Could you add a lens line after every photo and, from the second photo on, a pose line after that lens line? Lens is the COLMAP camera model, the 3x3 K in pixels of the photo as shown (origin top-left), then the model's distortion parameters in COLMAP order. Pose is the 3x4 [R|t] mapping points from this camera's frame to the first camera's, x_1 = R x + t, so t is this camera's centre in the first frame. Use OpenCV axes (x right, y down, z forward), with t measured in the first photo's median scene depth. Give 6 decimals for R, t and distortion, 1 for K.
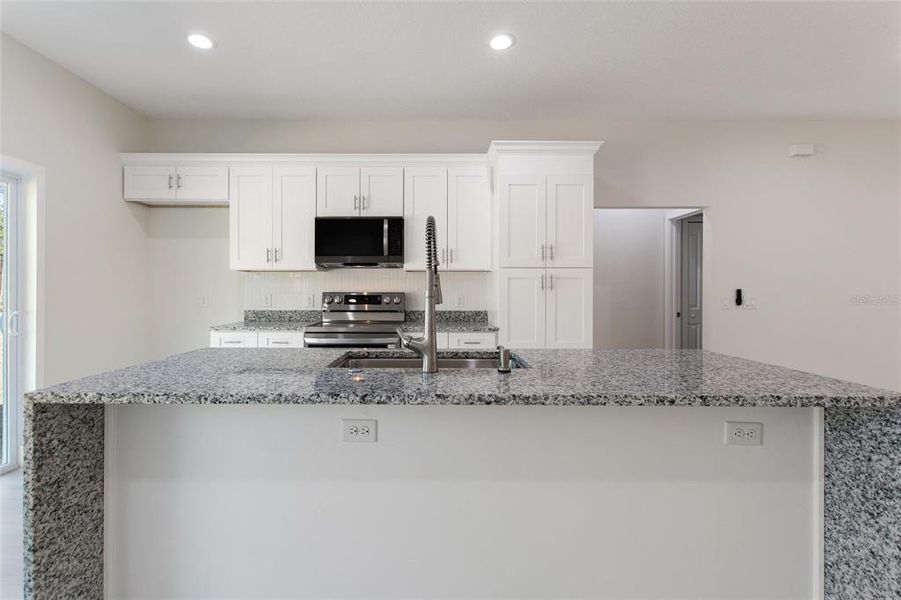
lens RADIAL K [[411.7, 0, 438.3], [0, 411.7, 291.9], [0, 0, 1]] dist [0.016873, -0.000695]
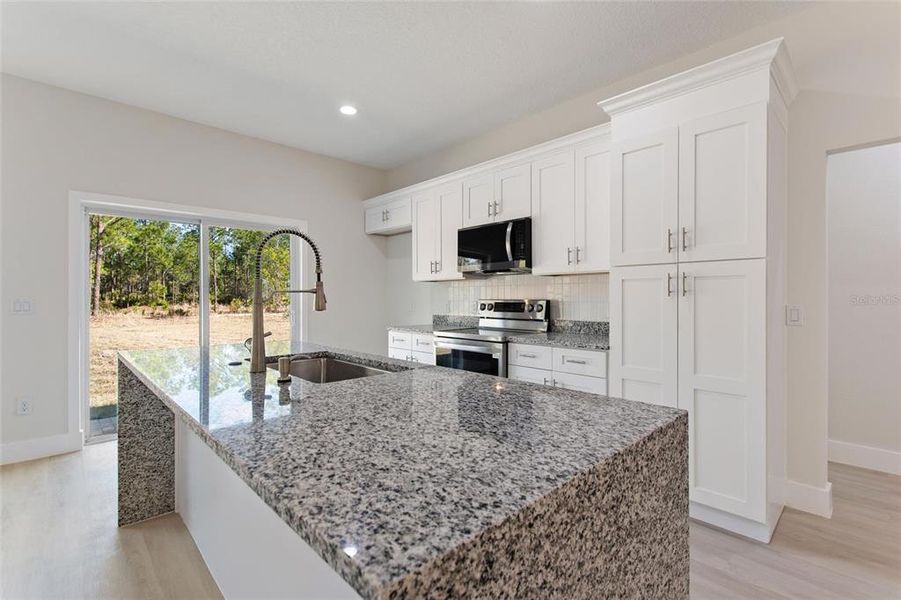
lens RADIAL K [[411.7, 0, 454.0], [0, 411.7, 298.9], [0, 0, 1]] dist [0.016873, -0.000695]
pose [[0.696740, -0.002475, -0.717320, 0.454032], [0.001350, 0.999997, -0.002139, 0.001090], [0.717323, 0.000522, 0.696741, 0.244917]]
